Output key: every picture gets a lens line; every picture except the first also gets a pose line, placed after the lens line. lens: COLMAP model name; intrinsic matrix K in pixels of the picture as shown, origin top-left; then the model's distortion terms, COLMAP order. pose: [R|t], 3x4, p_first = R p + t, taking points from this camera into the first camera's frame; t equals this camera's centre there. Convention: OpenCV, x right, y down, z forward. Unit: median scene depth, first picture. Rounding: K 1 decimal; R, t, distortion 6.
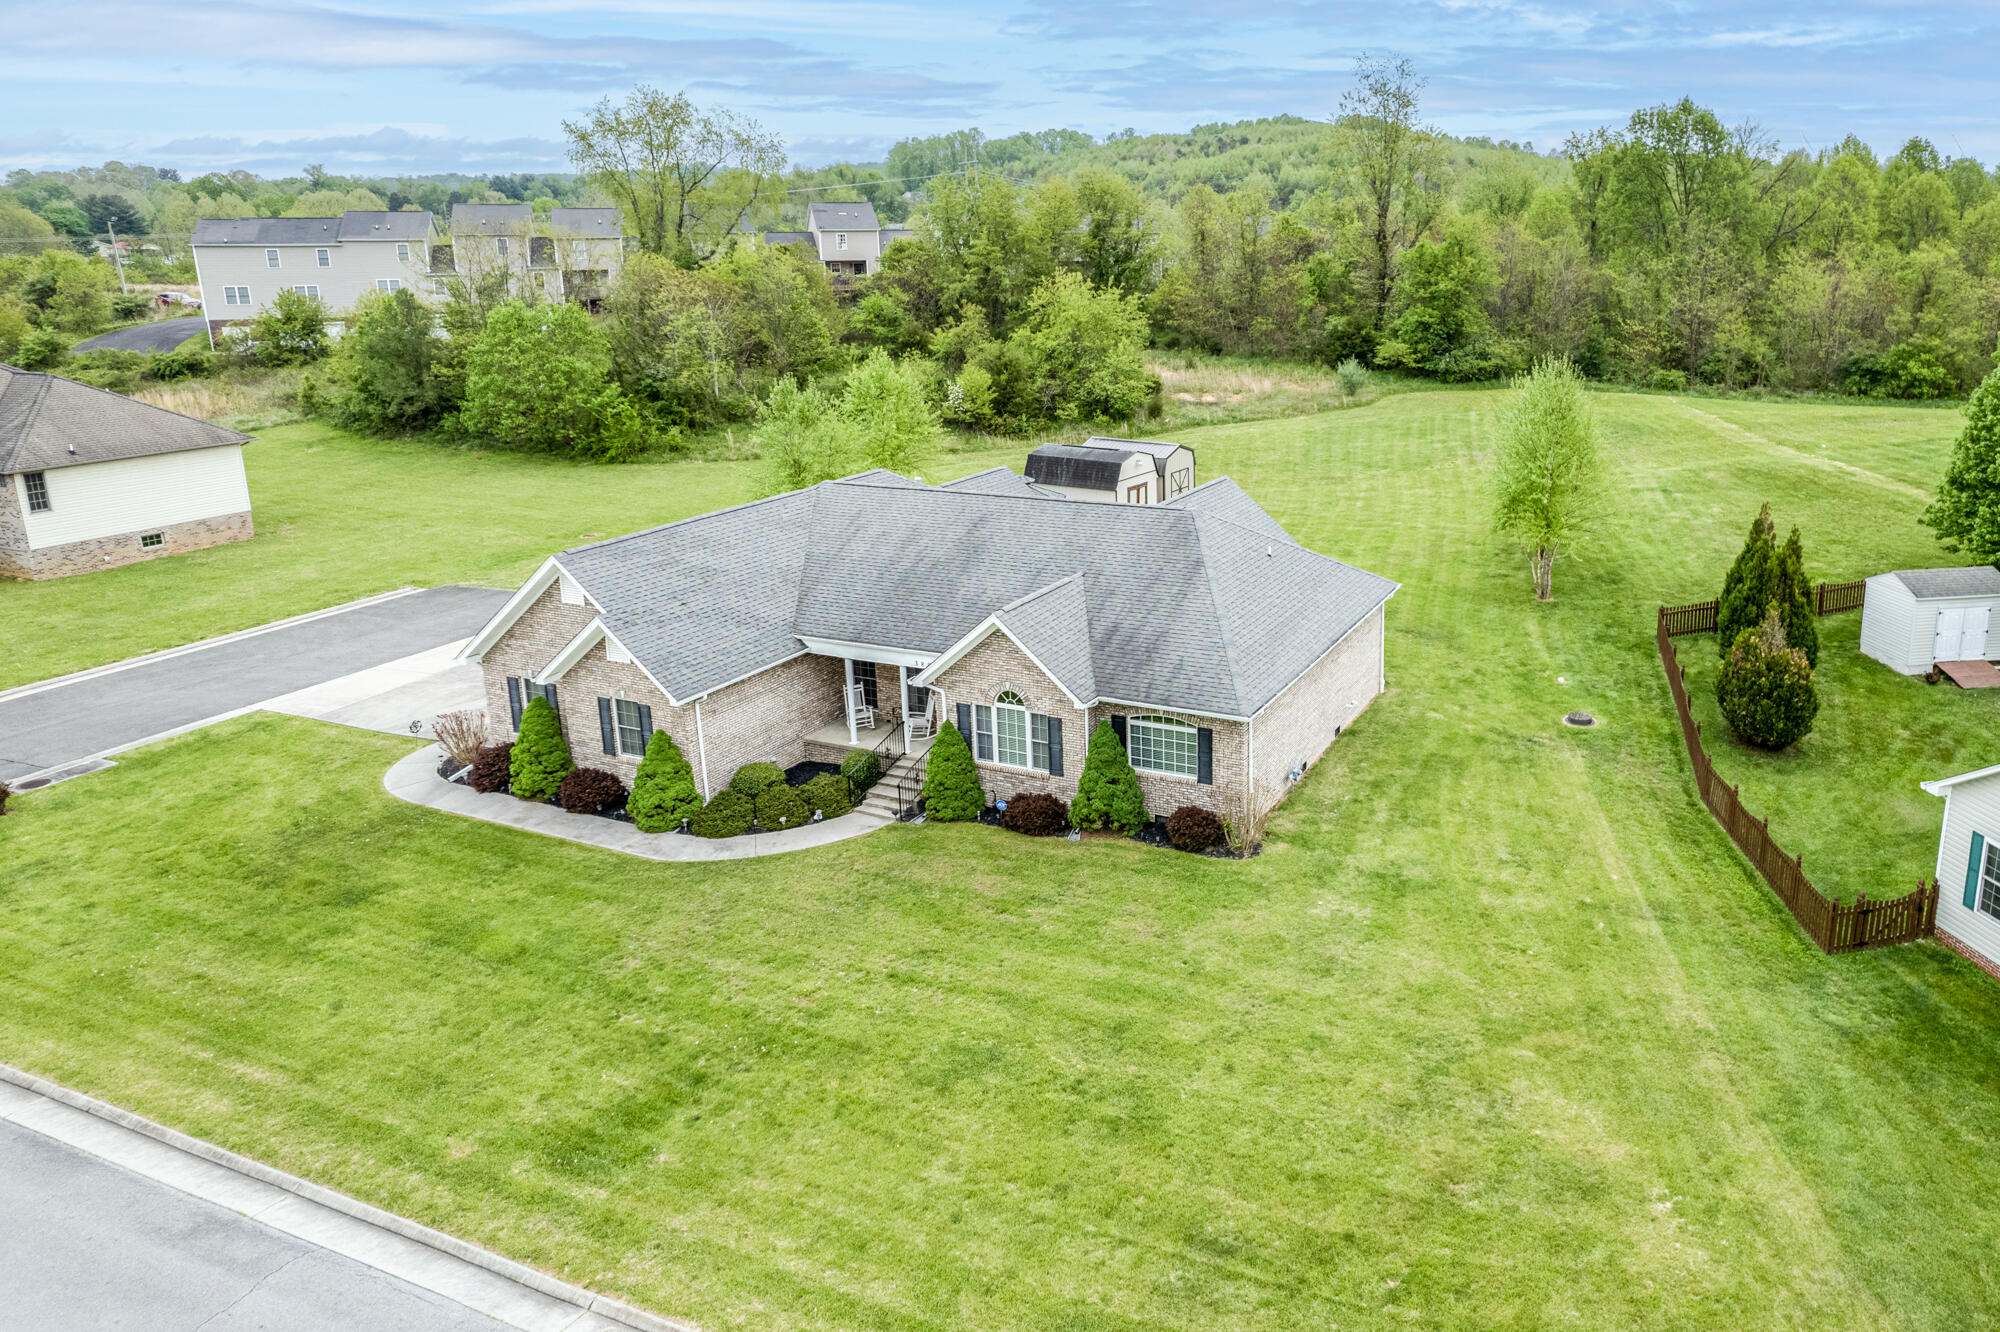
lens RADIAL K [[1393.5, 0, 1335.1], [0, 1393.5, 661.8], [0, 0, 1]] dist [-0.035968, 0.010889]
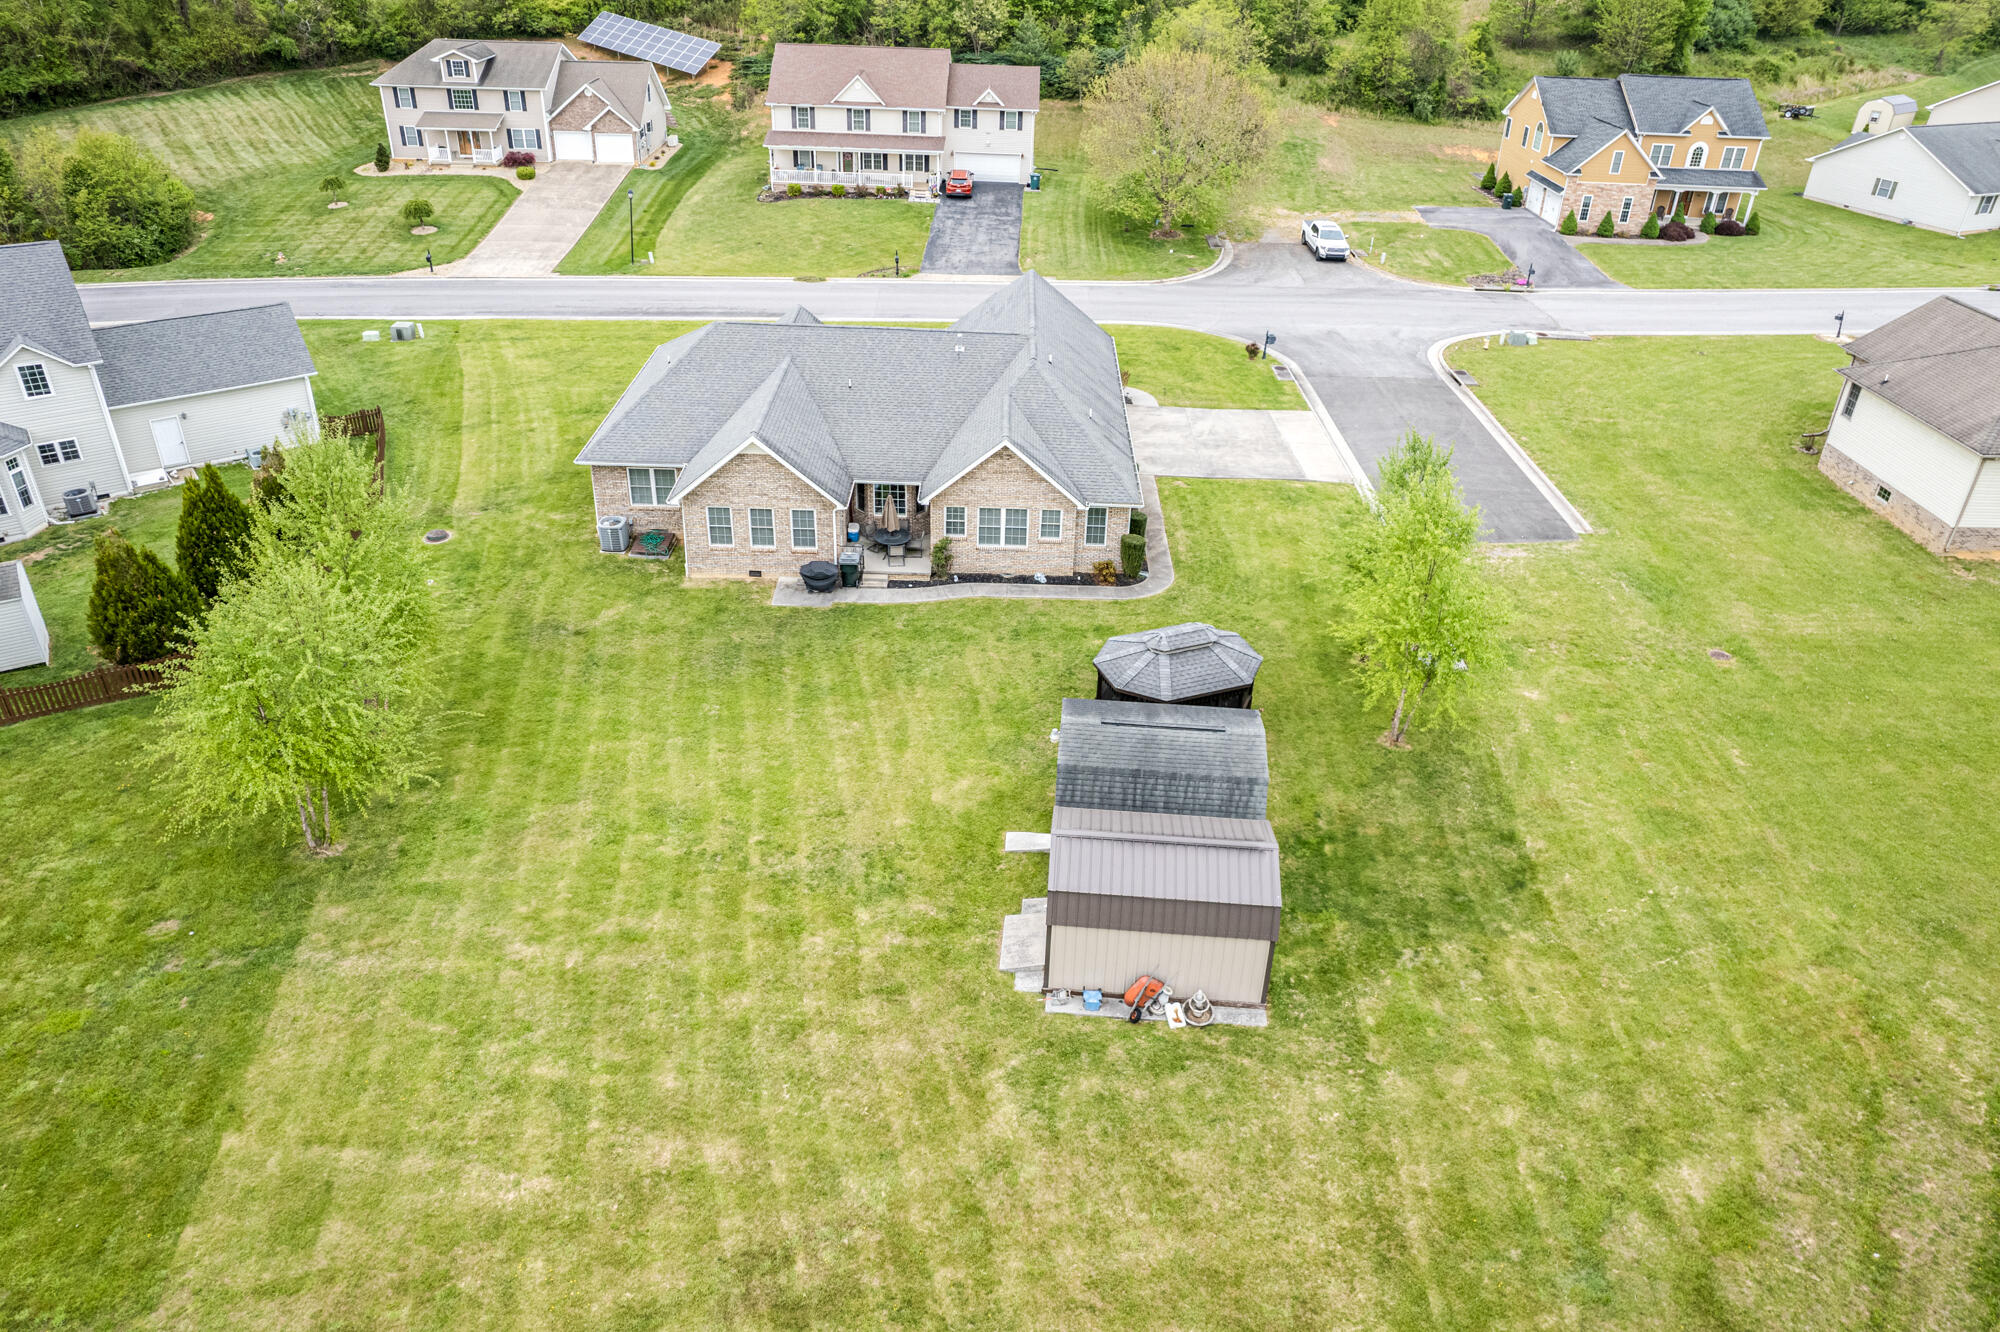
lens RADIAL K [[1307.3, 0, 956.5], [0, 1307.3, 567.8], [0, 0, 1]] dist [-0.057757, 0.043268]
pose [[-0.960678, 0.098764, -0.259506, 0.039478], [-0.115338, 0.708216, 0.696511, -0.991038], [0.252576, 0.699054, -0.668976, 2.370806]]
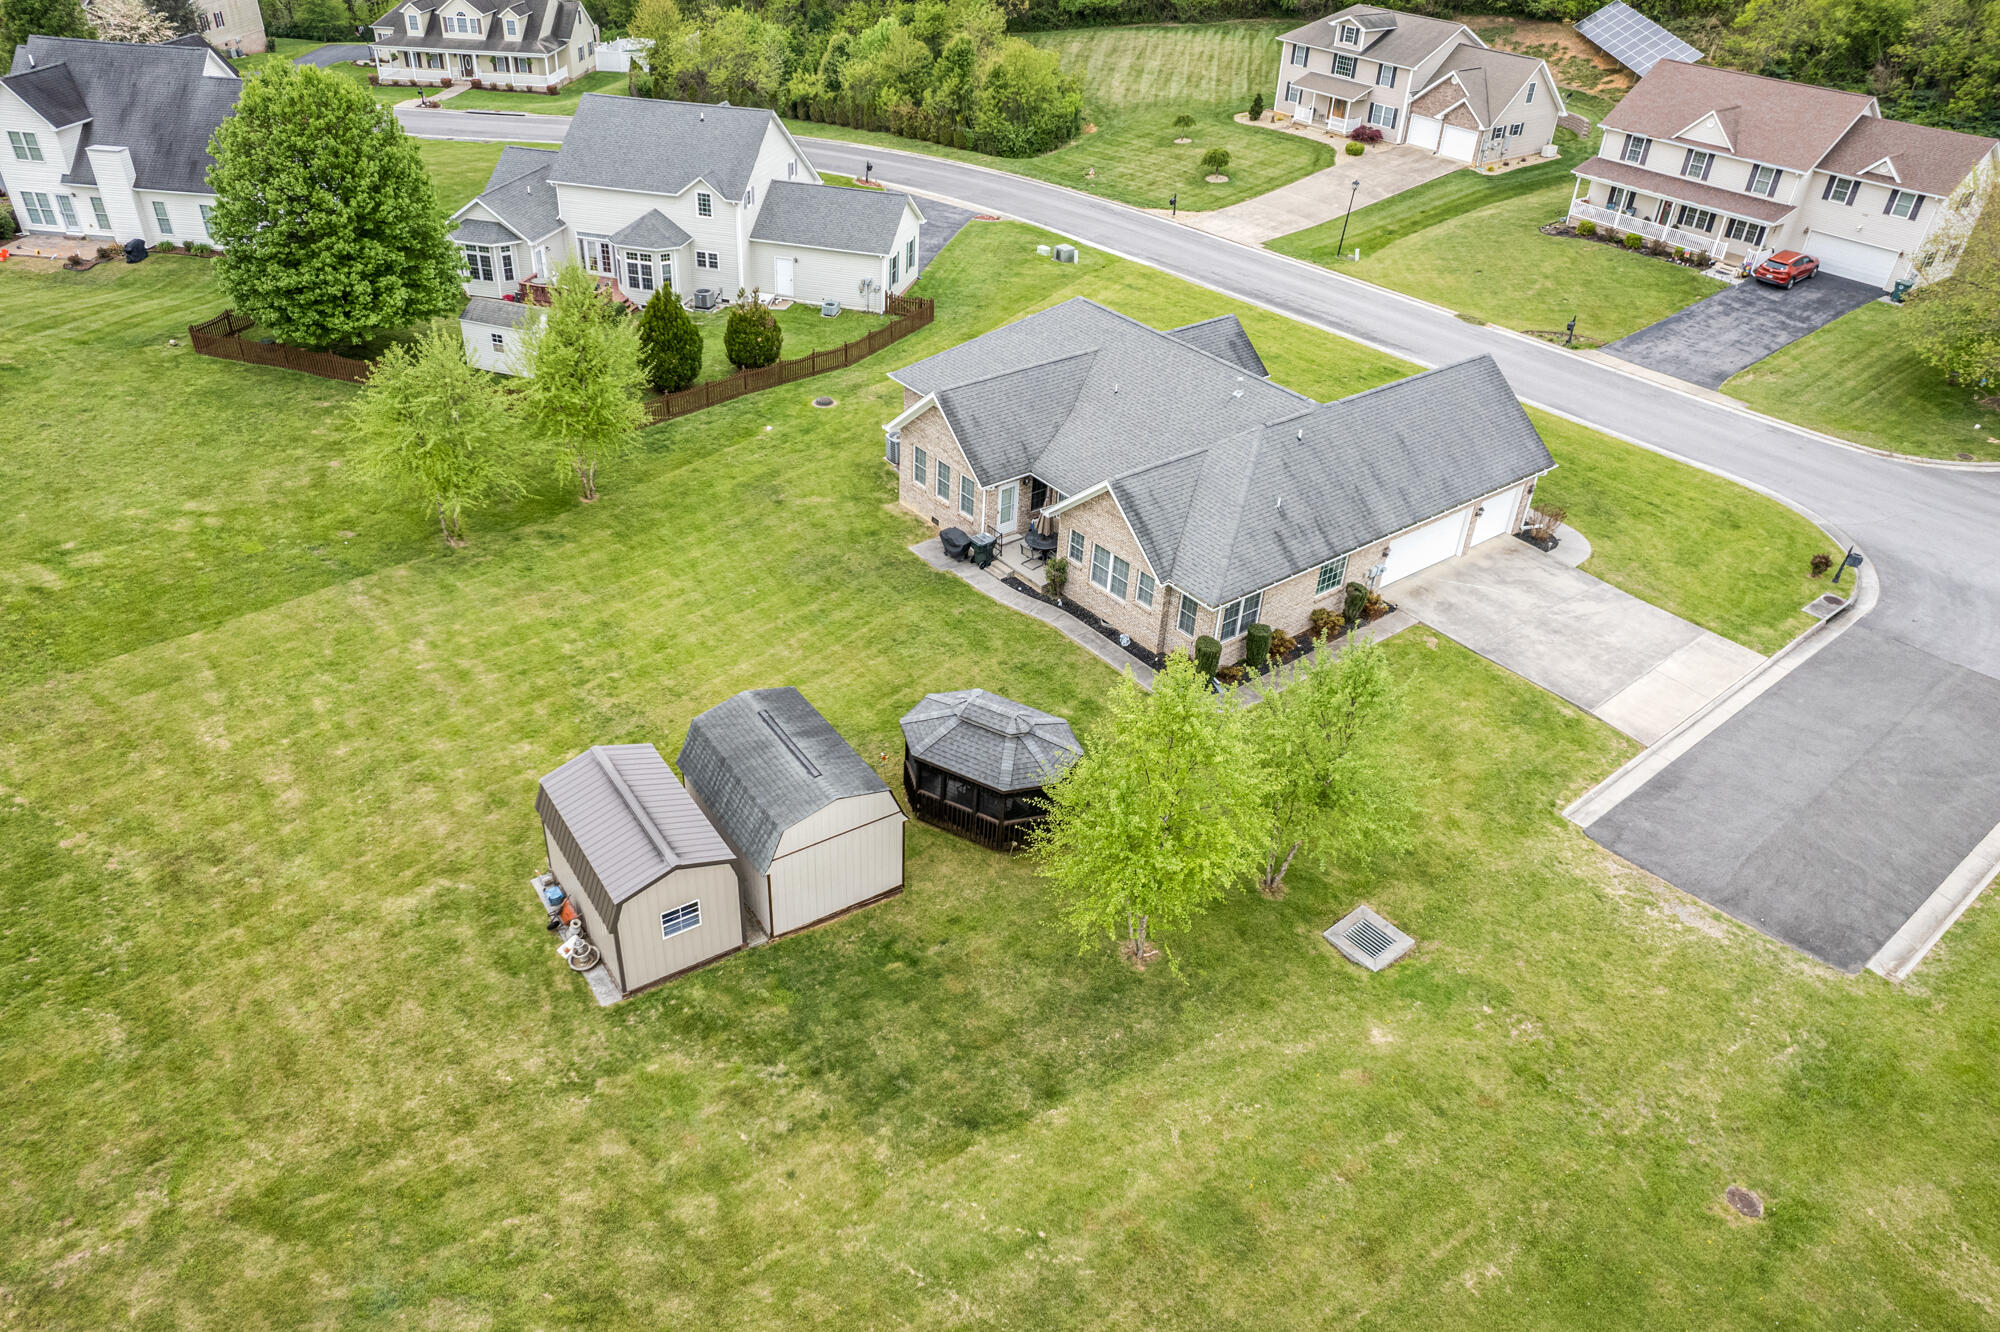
lens RADIAL K [[1290.2, 0, 942.2], [0, 1290.2, 627.4], [0, 0, 1]] dist [-0.061364, 0.044353]
pose [[-0.817373, -0.351531, 0.456429, -0.803138], [0.127803, 0.661880, 0.738634, -0.999304], [-0.561755, 0.662073, -0.496076, 2.204401]]
